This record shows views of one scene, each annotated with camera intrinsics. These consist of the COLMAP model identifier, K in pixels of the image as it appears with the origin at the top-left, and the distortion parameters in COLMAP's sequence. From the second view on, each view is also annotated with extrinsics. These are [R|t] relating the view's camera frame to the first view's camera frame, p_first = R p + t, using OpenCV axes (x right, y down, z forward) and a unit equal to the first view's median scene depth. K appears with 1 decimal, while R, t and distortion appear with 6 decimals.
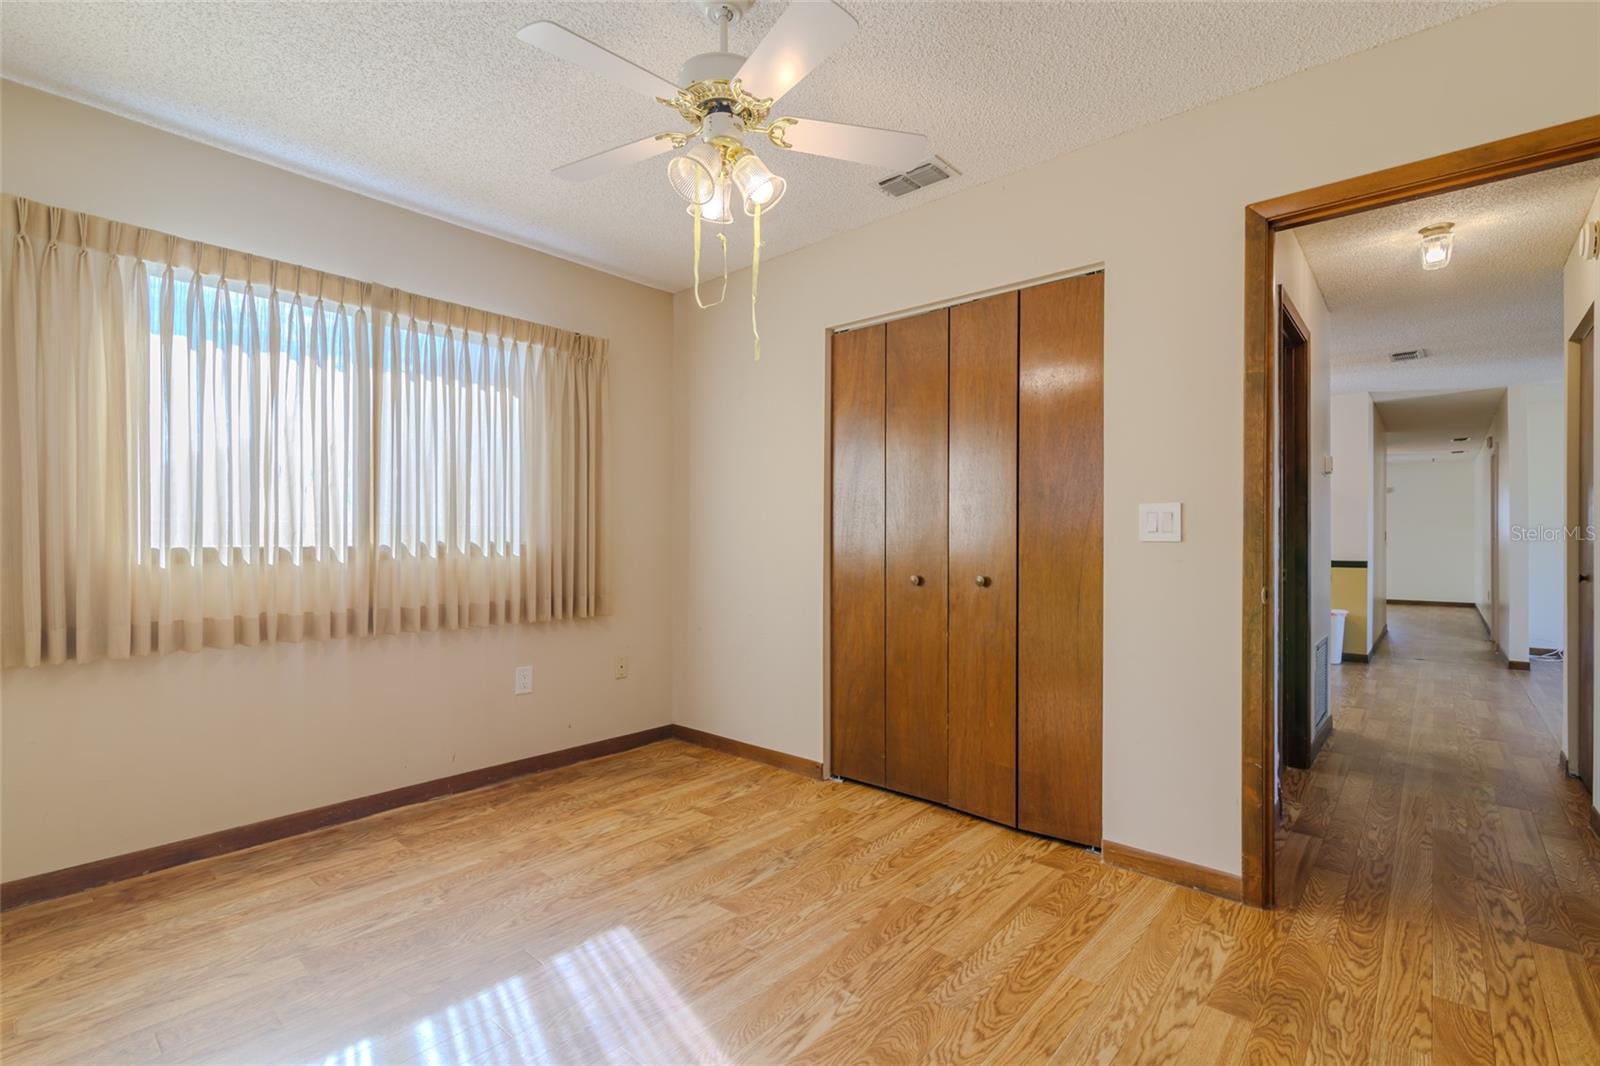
lens RADIAL K [[724.4, 0, 804.1], [0, 724.4, 533.7], [0, 0, 1]] dist [-0.002068, 0.001537]
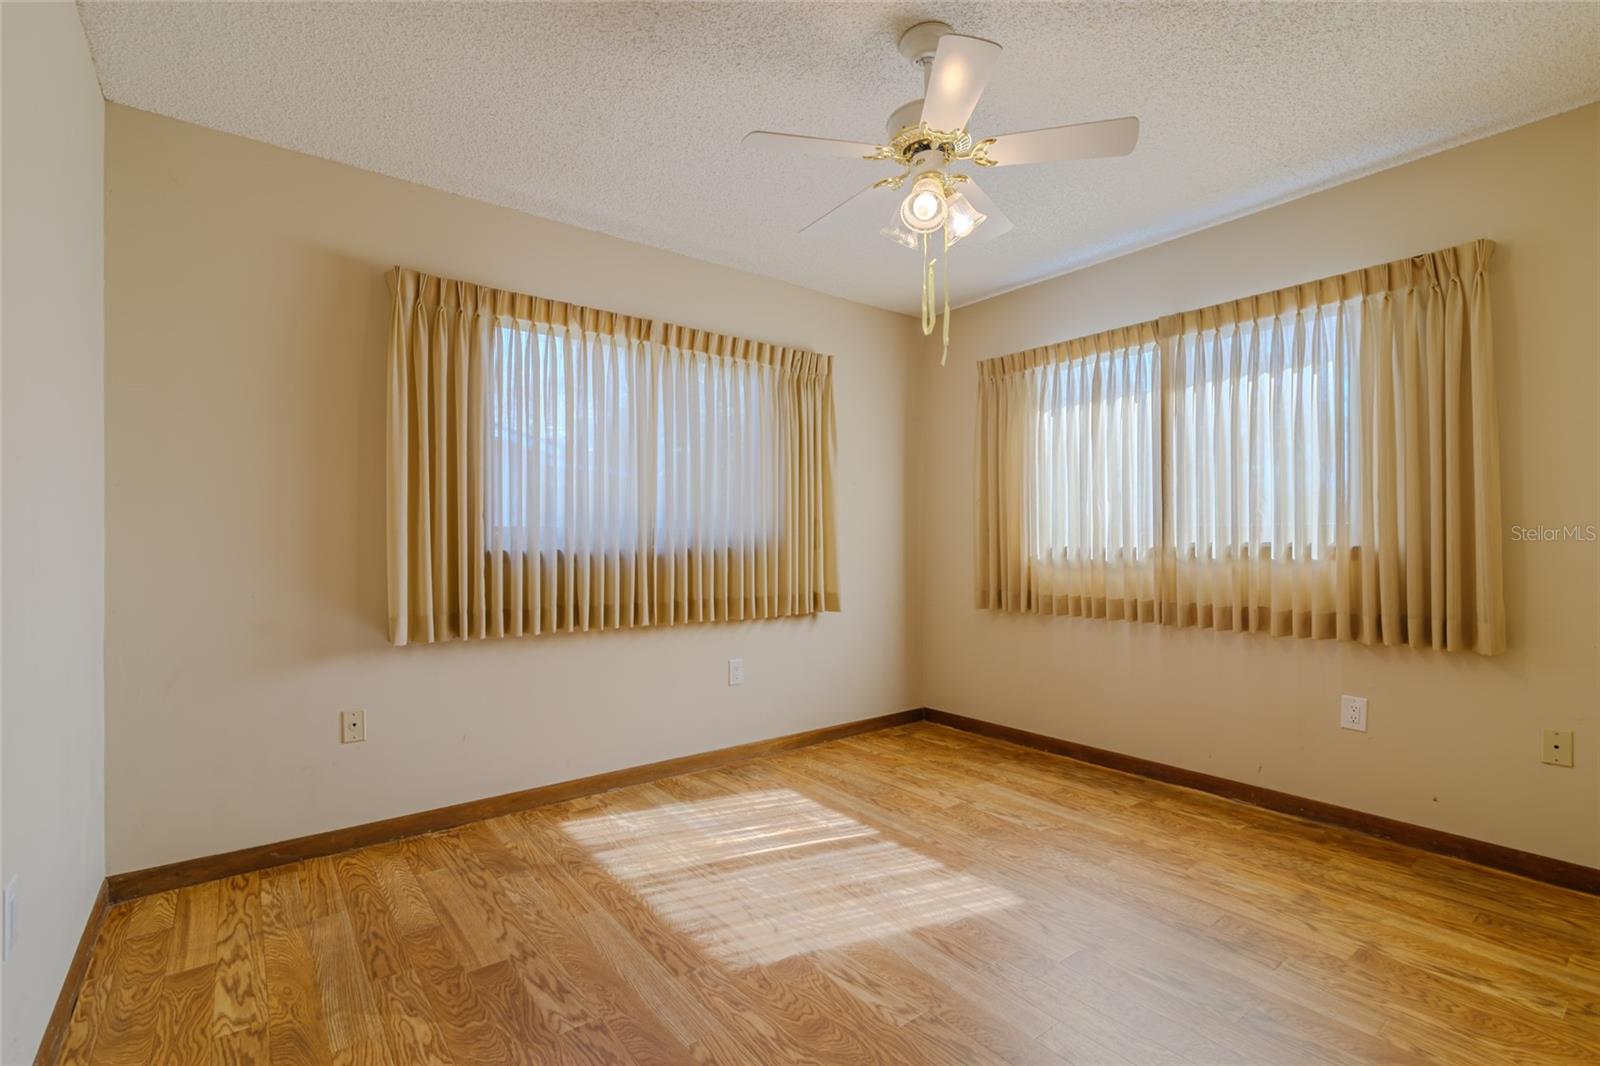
lens RADIAL K [[724.4, 0, 790.2], [0, 724.4, 527.2], [0, 0, 1]] dist [-0.002068, 0.001537]
pose [[-0.198771, -0.019164, -0.979859, 0.635940], [0.010020, 0.999717, -0.021585, 0.005831], [0.979995, -0.014108, -0.198523, 0.640169]]
